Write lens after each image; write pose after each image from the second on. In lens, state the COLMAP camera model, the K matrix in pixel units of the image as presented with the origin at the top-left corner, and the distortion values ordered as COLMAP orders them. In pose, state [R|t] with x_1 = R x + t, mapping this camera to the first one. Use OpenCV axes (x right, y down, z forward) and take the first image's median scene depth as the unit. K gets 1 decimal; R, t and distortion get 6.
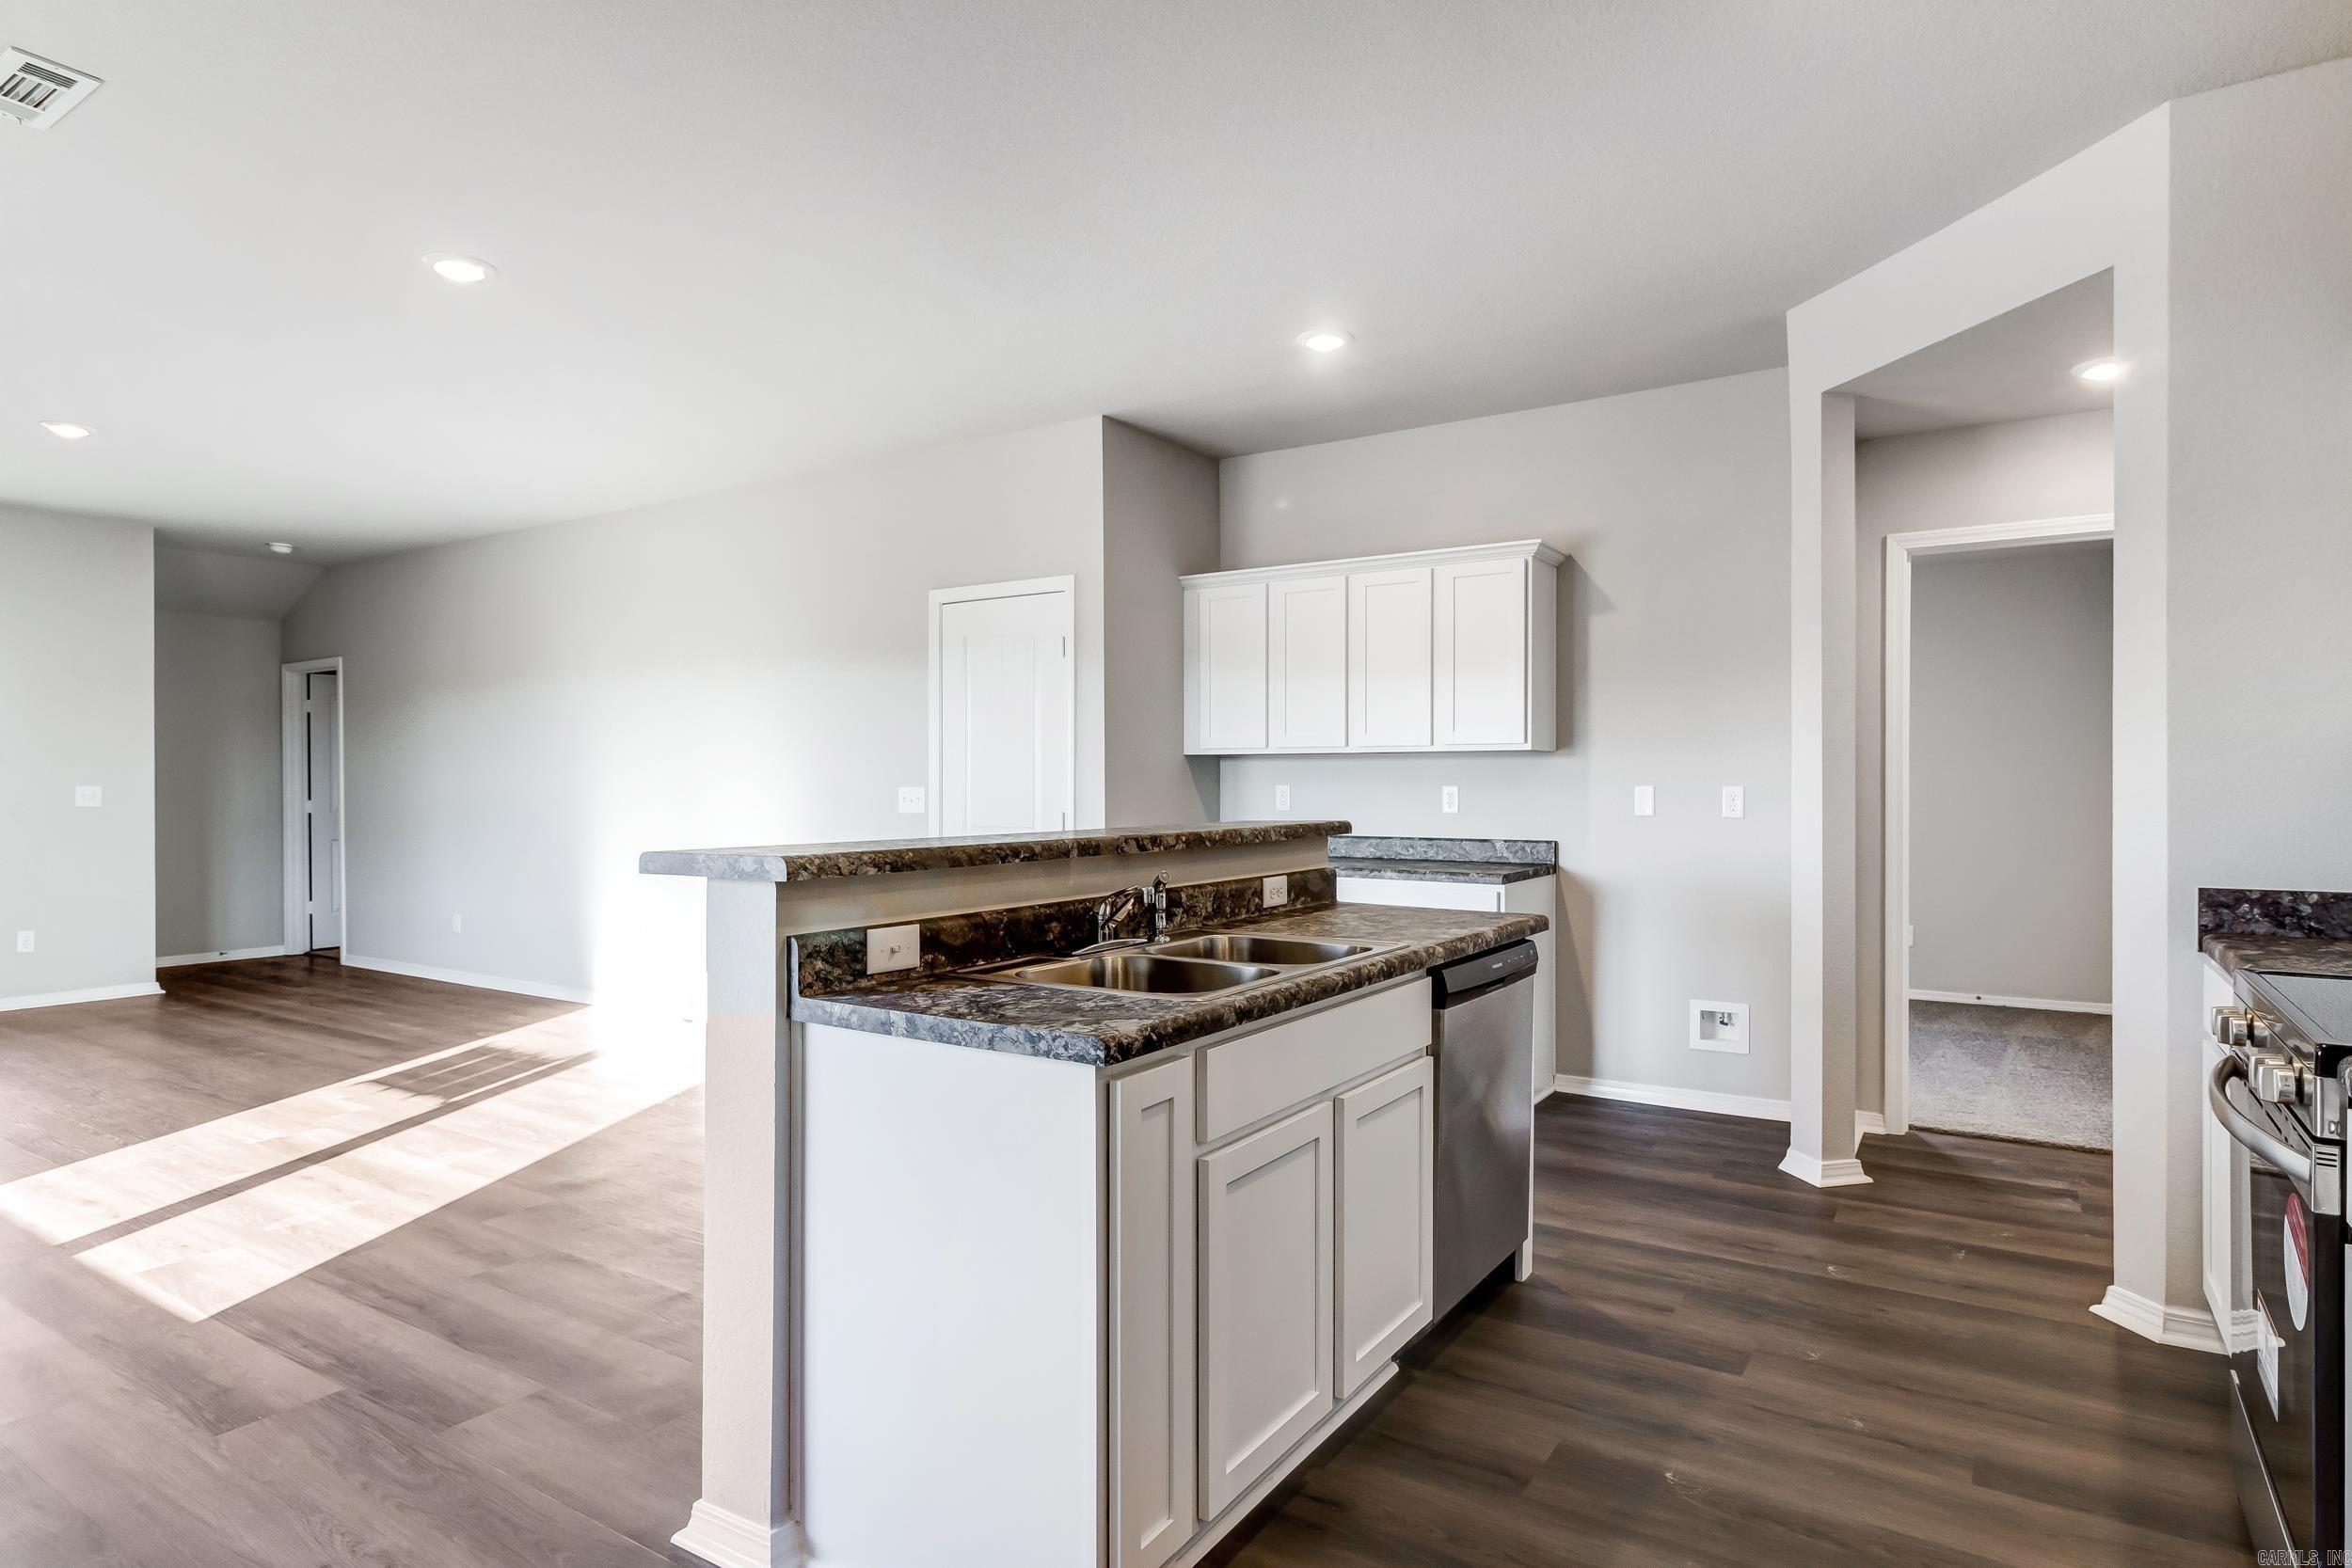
lens RADIAL K [[1252.3, 0, 1186.4], [0, 1252.3, 785.9], [0, 0, 1]] dist [-0.004829, 0.002986]
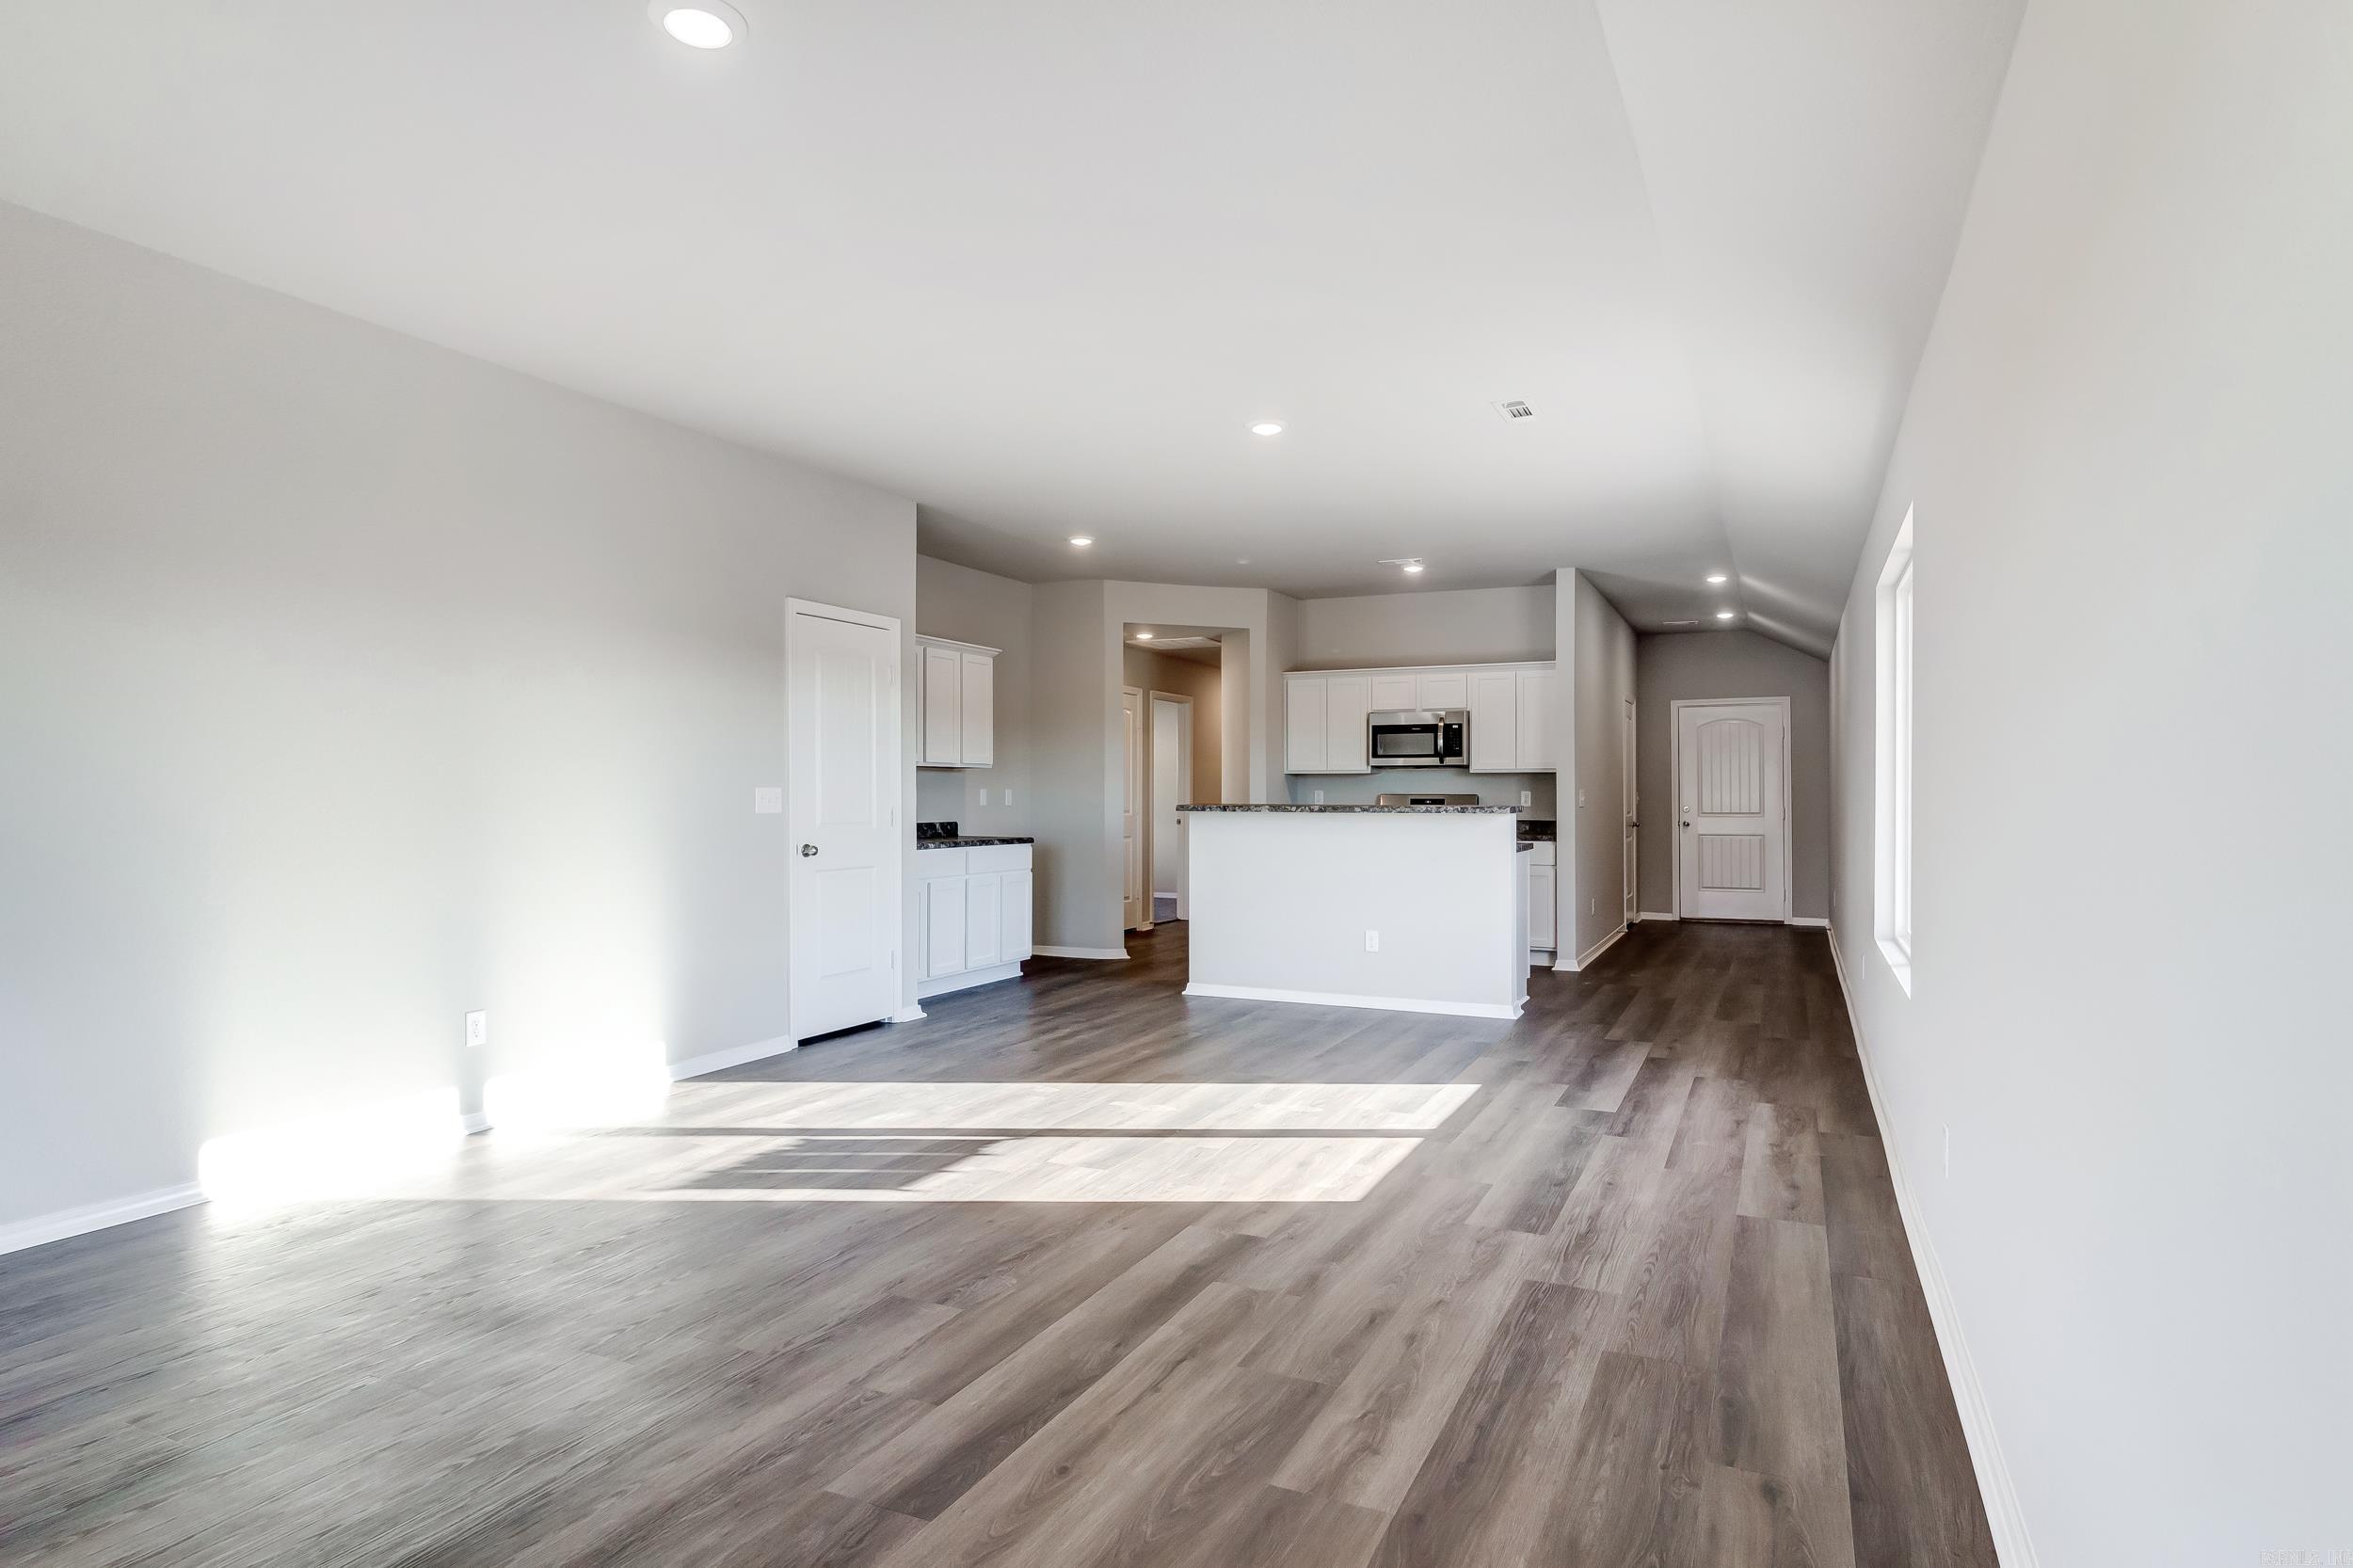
lens RADIAL K [[1252.9, 0, 1174.2], [0, 1252.9, 766.9], [0, 0, 1]] dist [-0.004829, 0.002986]
pose [[-0.110038, 0.021370, 0.993698, -1.475073], [0.001773, 0.999771, -0.021304, 0.007350], [-0.993926, -0.000582, -0.110050, 0.928398]]
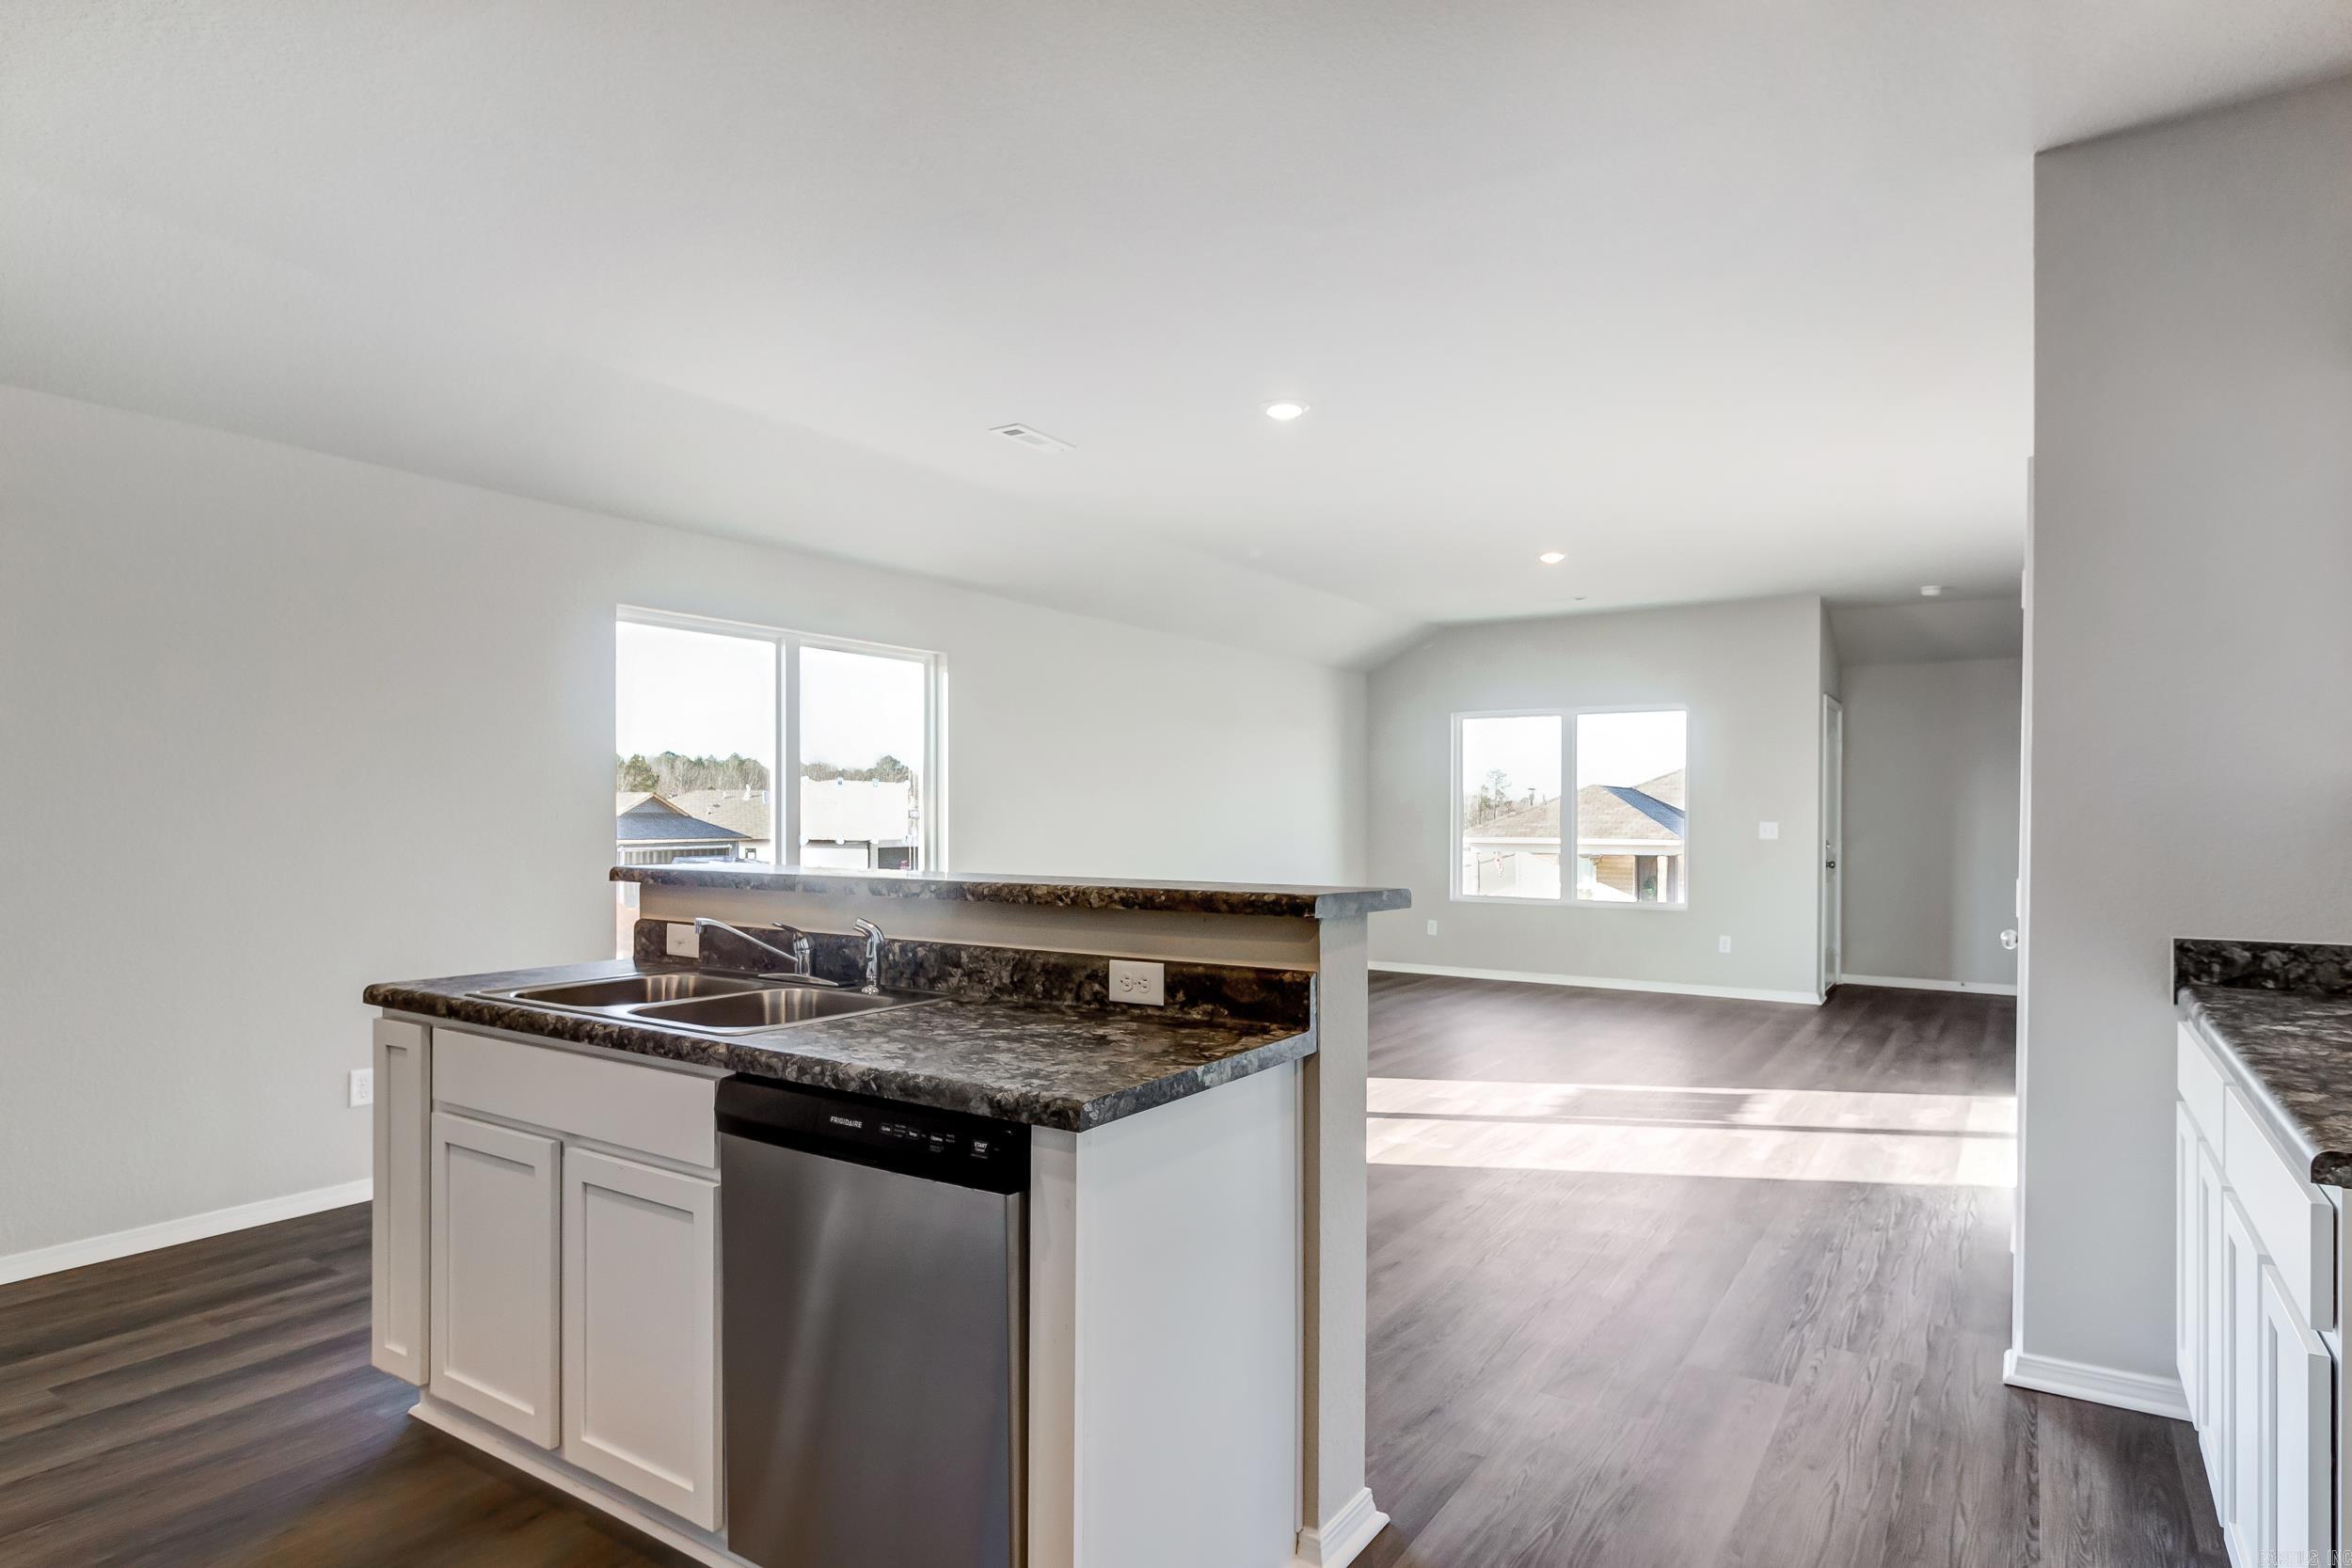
lens RADIAL K [[1252.3, 0, 1205.8], [0, 1252.3, 821.6], [0, 0, 1]] dist [-0.004829, 0.002986]
pose [[0.005620, 0.006927, -0.999960, 0.489829], [-0.008079, 0.999944, 0.006882, -0.006372], [0.999952, 0.008040, 0.005676, 0.664513]]
